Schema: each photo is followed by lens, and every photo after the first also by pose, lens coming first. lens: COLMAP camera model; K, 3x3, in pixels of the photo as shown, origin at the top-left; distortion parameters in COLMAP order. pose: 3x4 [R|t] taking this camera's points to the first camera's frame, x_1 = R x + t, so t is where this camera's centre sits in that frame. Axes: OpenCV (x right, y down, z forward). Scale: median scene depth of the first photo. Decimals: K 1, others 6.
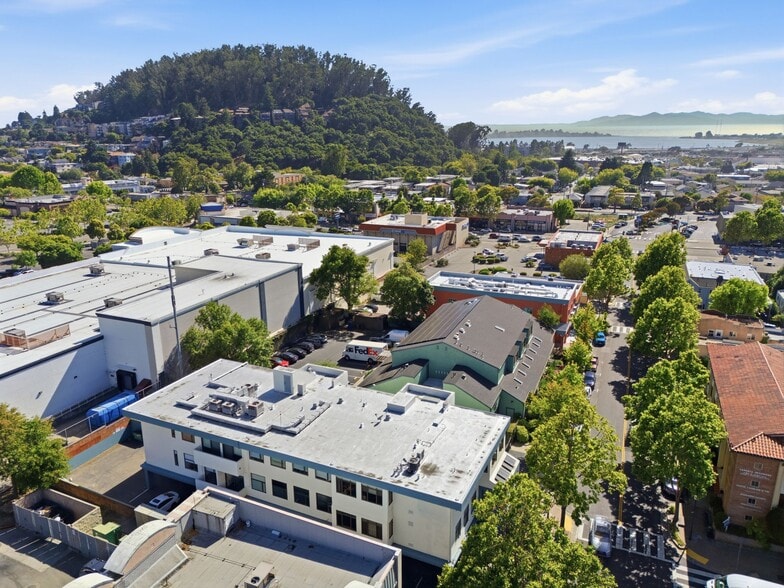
lens RADIAL K [[574.5, 0, 394.0], [0, 574.5, 293.1], [0, 0, 1]] dist [0.073094, -0.061502]
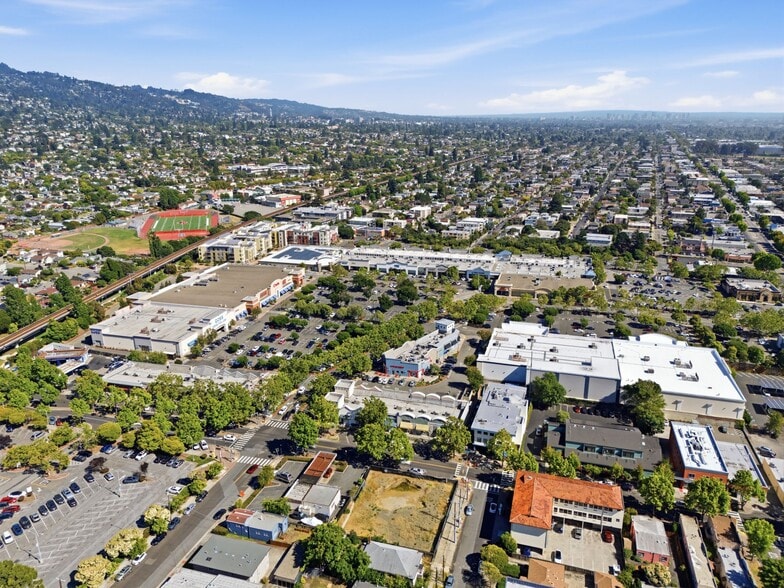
lens RADIAL K [[574.5, 0, 394.0], [0, 574.5, 293.1], [0, 0, 1]] dist [0.073094, -0.061502]
pose [[0.120288, 0.294221, -0.948138, 0.522690], [-0.274660, 0.927655, 0.253019, -0.205643], [0.953988, 0.229980, 0.192397, -0.086777]]
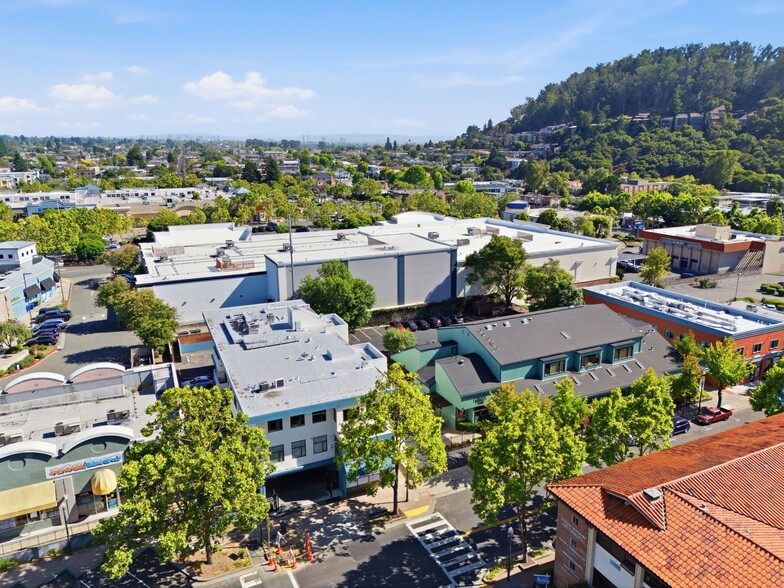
lens RADIAL K [[574.5, 0, 394.0], [0, 574.5, 293.1], [0, 0, 1]] dist [0.073094, -0.061502]
pose [[0.755153, 0.170498, -0.632989, 0.137387], [-0.182232, 0.982125, 0.047137, 0.001058], [0.629711, 0.079755, 0.772724, 0.035639]]
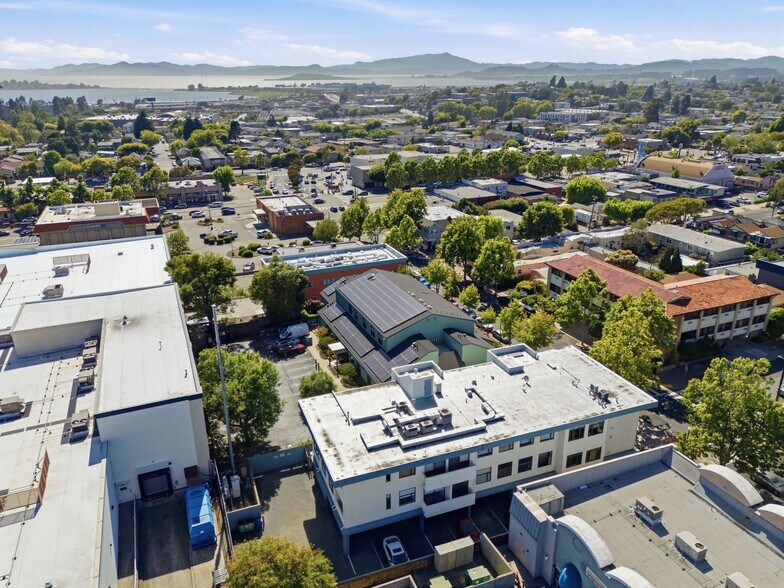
lens RADIAL K [[574.5, 0, 394.0], [0, 574.5, 293.1], [0, 0, 1]] dist [0.073094, -0.061502]
pose [[0.685725, -0.258820, 0.680289, -0.163095], [0.205725, 0.965451, 0.159944, -0.033752], [-0.698182, 0.030275, 0.715280, 0.055949]]
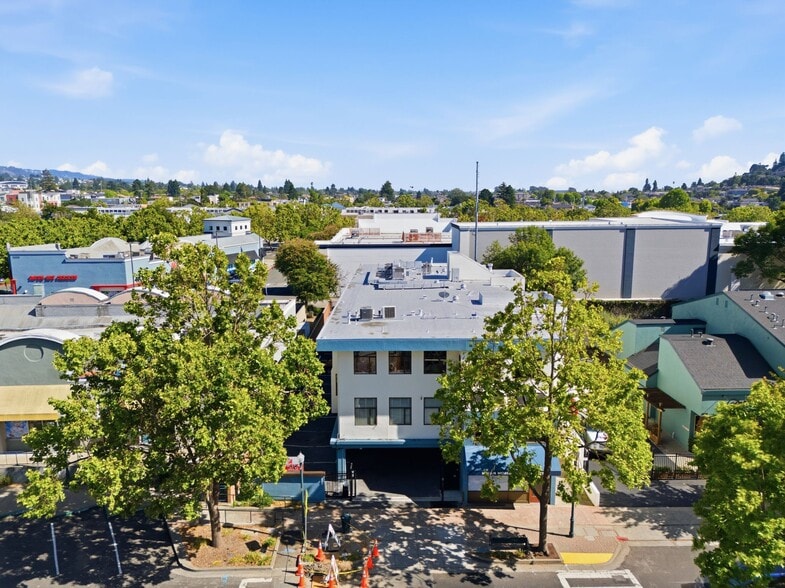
lens RADIAL K [[576.4, 0, 394.5], [0, 576.4, 294.3], [0, 0, 1]] dist [0.073123, -0.063236]
pose [[0.426277, 0.160316, -0.890273, 0.109203], [-0.250771, 0.966540, 0.053976, 0.031846], [0.869139, 0.200246, 0.452216, 0.097549]]
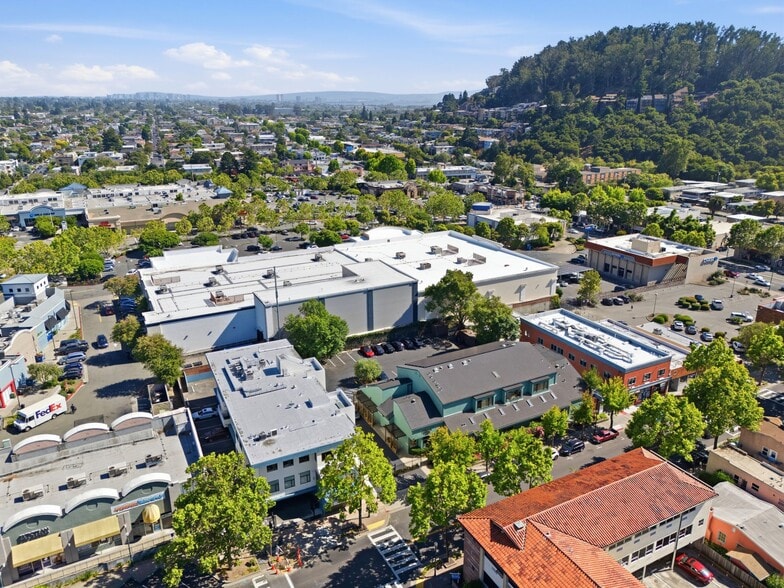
lens RADIAL K [[575.6, 0, 394.0], [0, 575.6, 294.3], [0, 0, 1]] dist [0.073123, -0.063236]
pose [[0.779093, 0.203749, -0.592875, 0.171751], [-0.174212, 0.978828, 0.107457, -0.046257], [0.602216, 0.019567, 0.798093, -0.008835]]
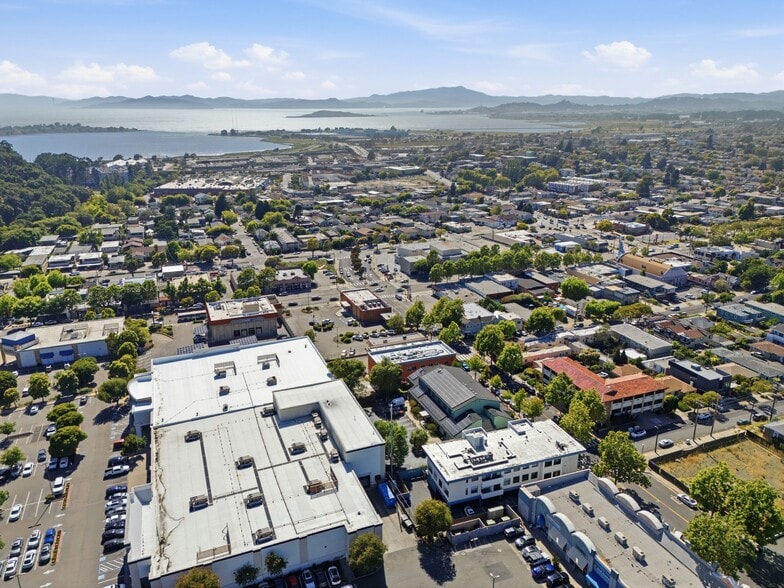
lens RADIAL K [[574.5, 0, 394.0], [0, 574.5, 293.1], [0, 0, 1]] dist [0.073094, -0.061502]
pose [[0.702883, -0.219947, 0.676446, -0.337251], [0.198238, 0.973886, 0.110674, -0.133917], [-0.683123, 0.056306, 0.728129, -0.082064]]
